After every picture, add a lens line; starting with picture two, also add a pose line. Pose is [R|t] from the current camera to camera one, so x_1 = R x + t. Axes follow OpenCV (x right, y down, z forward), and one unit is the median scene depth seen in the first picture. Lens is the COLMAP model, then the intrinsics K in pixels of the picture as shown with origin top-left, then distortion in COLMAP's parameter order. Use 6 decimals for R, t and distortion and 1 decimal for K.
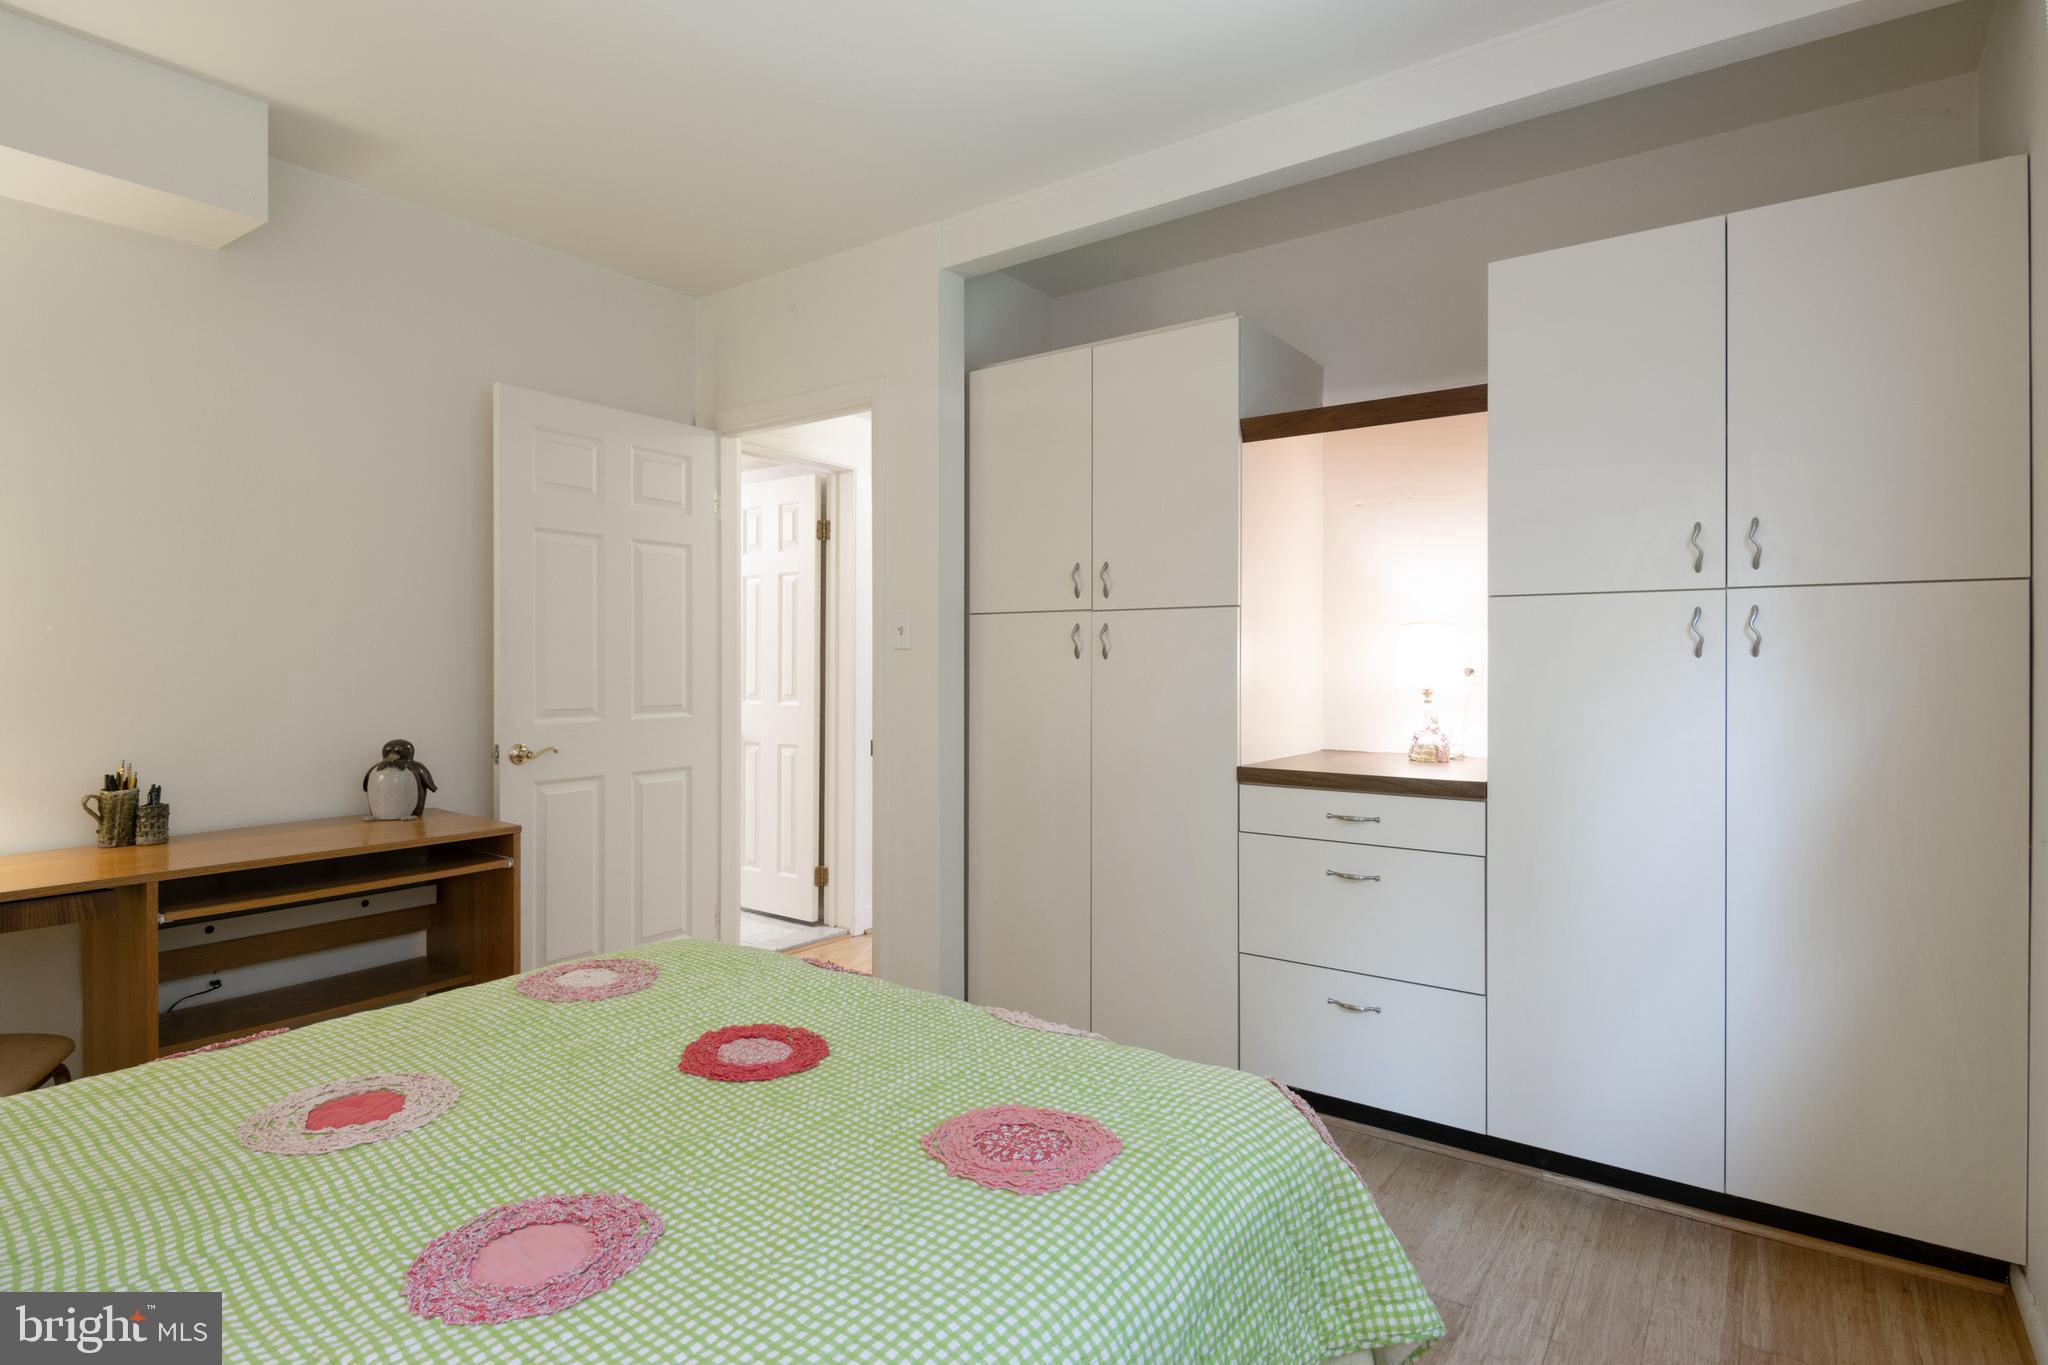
lens RADIAL K [[1049.3, 0, 1018.3], [0, 1049.3, 667.4], [0, 0, 1]] dist [0.008965, -0.011231]
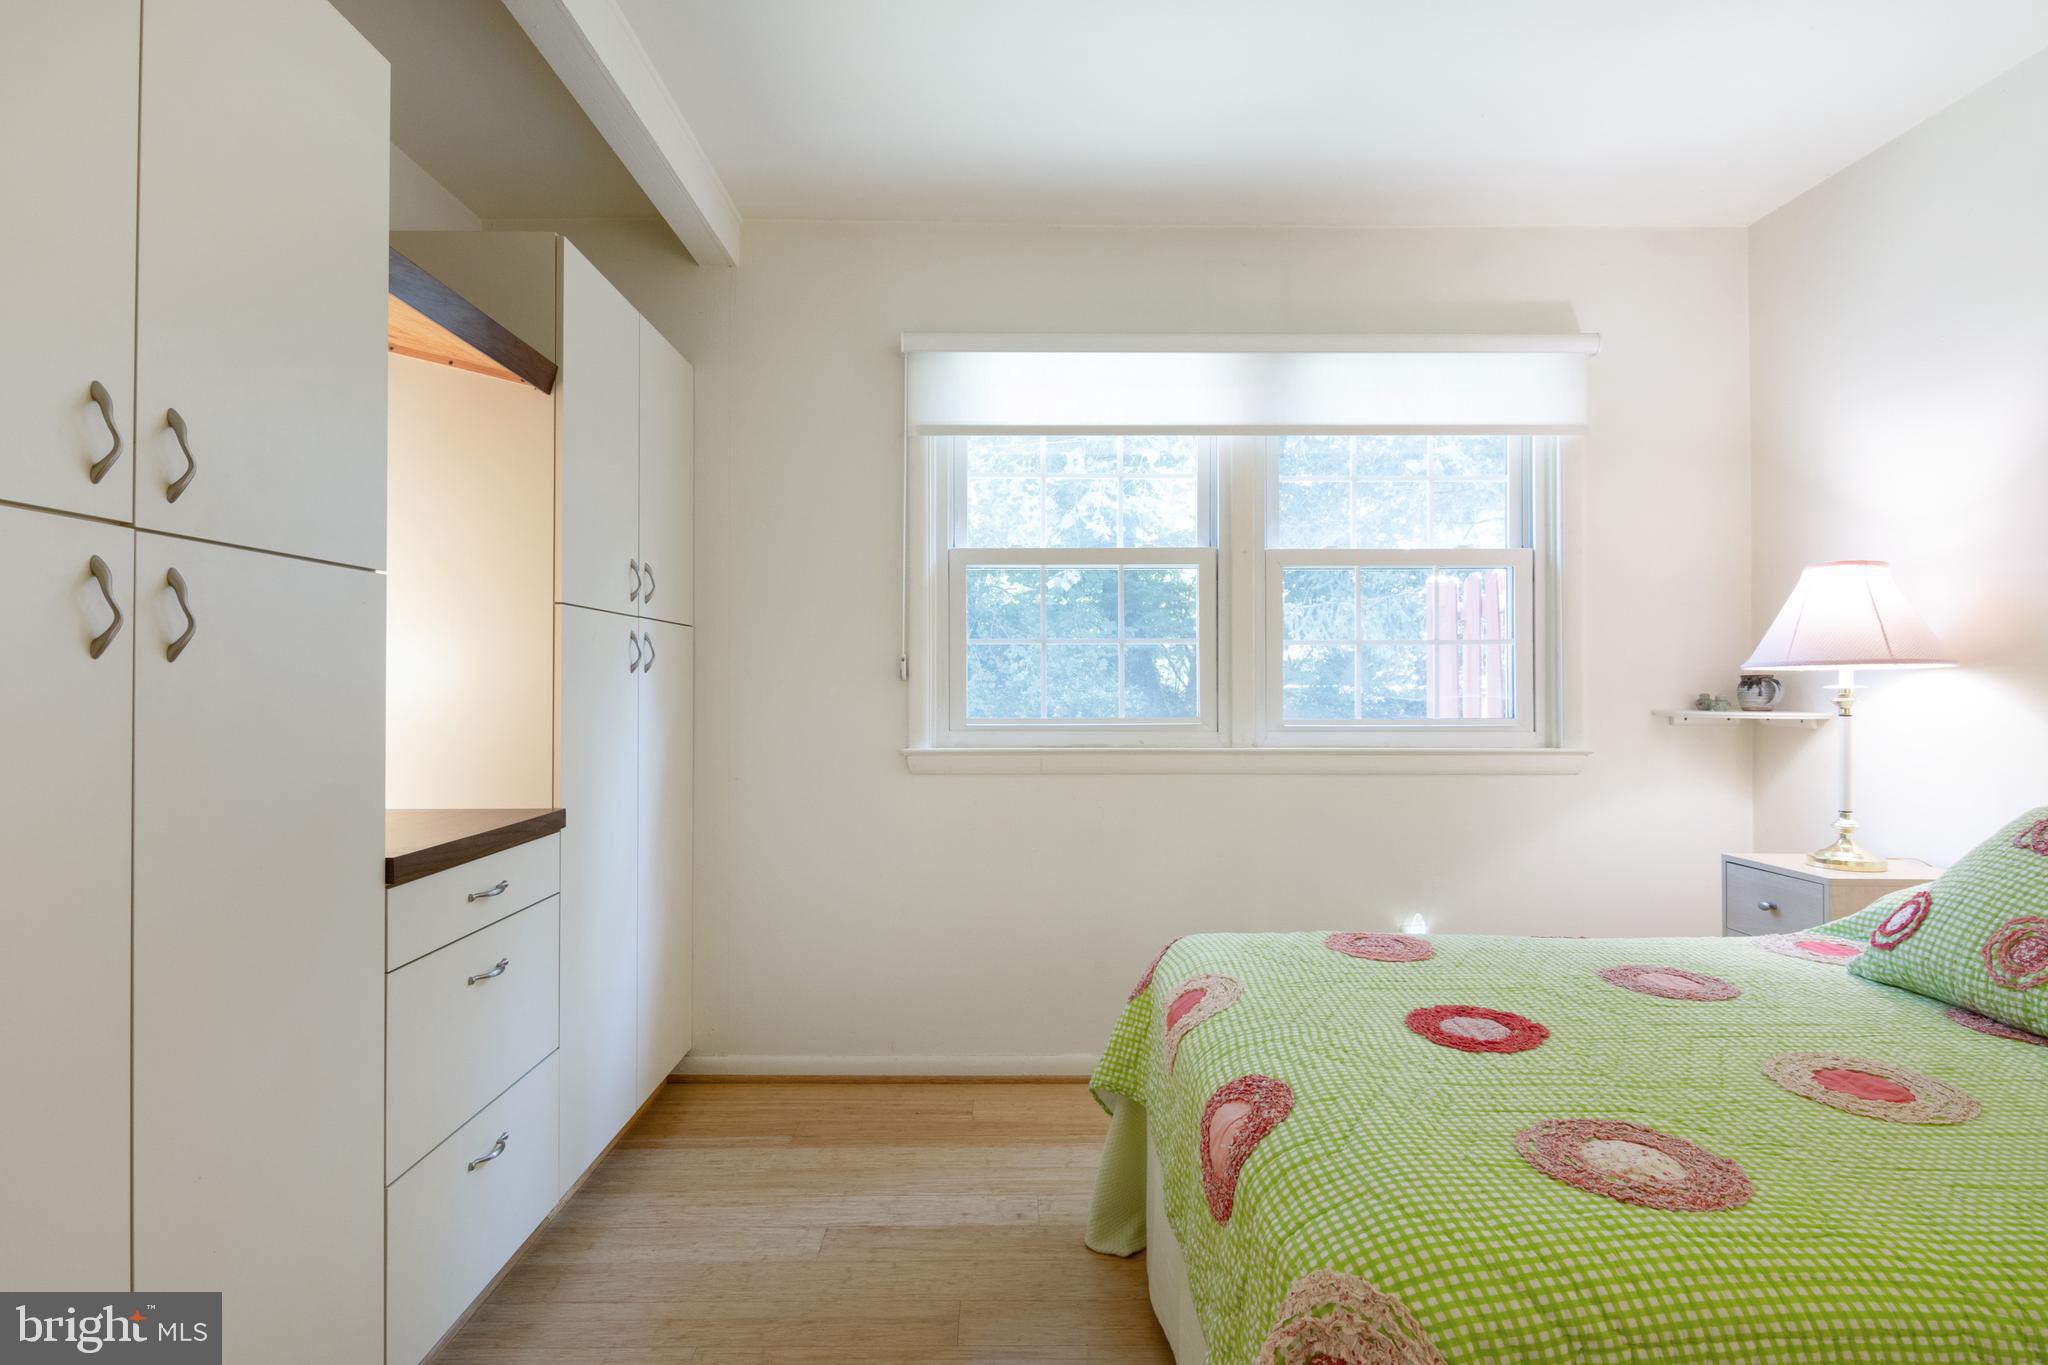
lens RADIAL K [[1049.3, 0, 1018.3], [0, 1049.3, 667.4], [0, 0, 1]] dist [0.008965, -0.011231]
pose [[-0.599094, 0.009087, 0.800627, -0.444862], [-0.000636, 0.999930, -0.011826, -0.001251], [-0.800678, -0.007594, -0.599046, 1.067197]]
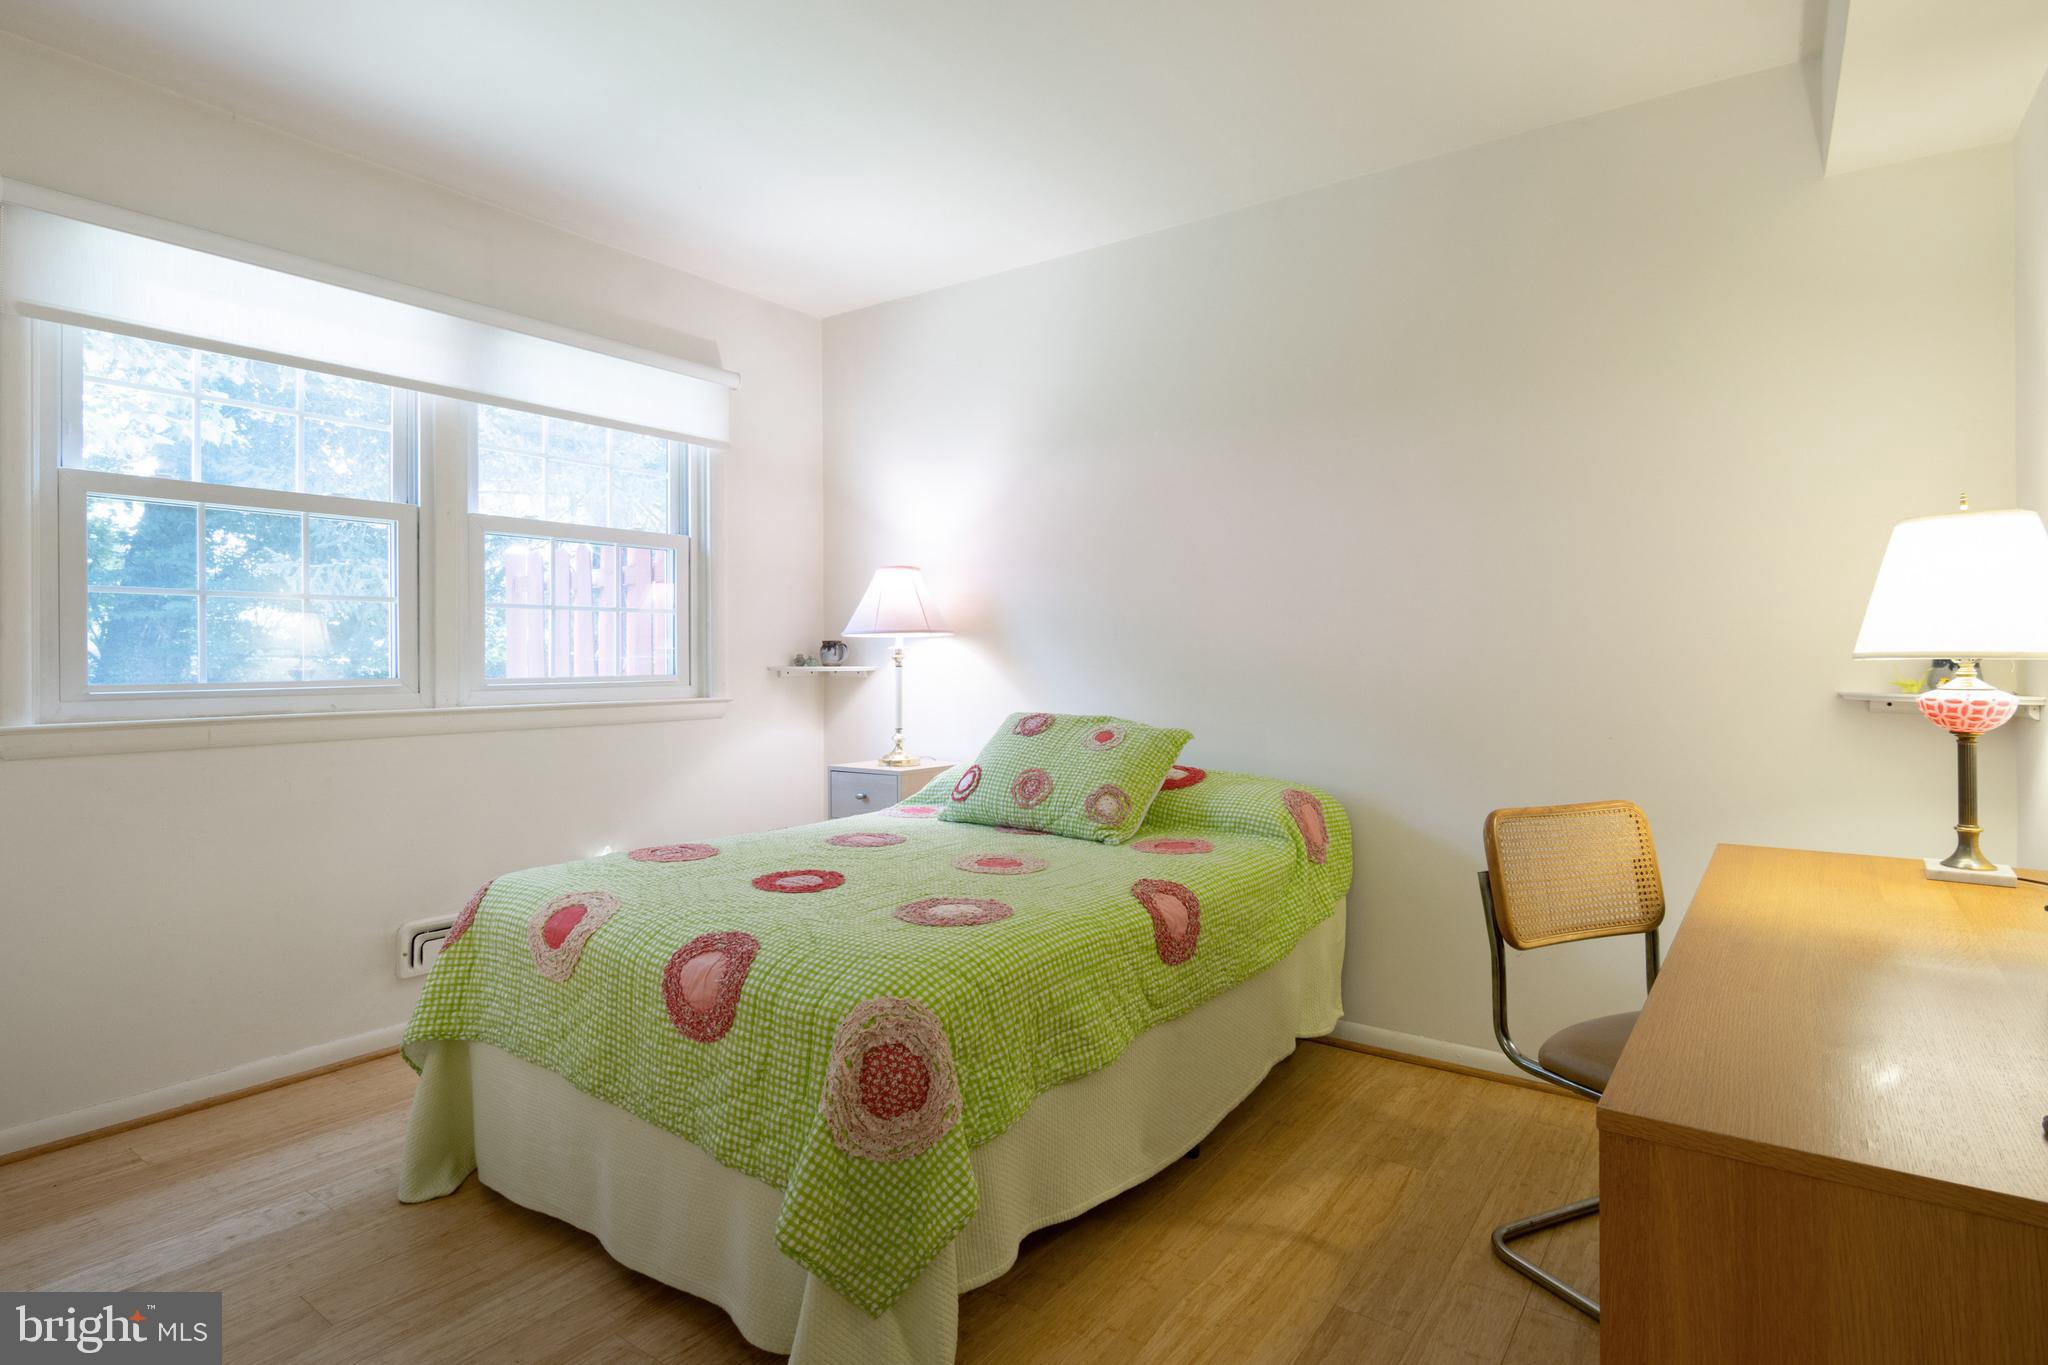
lens RADIAL K [[1047.4, 0, 1021.0], [0, 1047.4, 644.3], [0, 0, 1]] dist [-0.000178, -0.001314]
pose [[-0.999963, -0.001449, -0.008512, -0.297005], [-0.001373, 0.999960, -0.008892, 0.012055], [0.008524, -0.008880, -0.999924, 1.338037]]
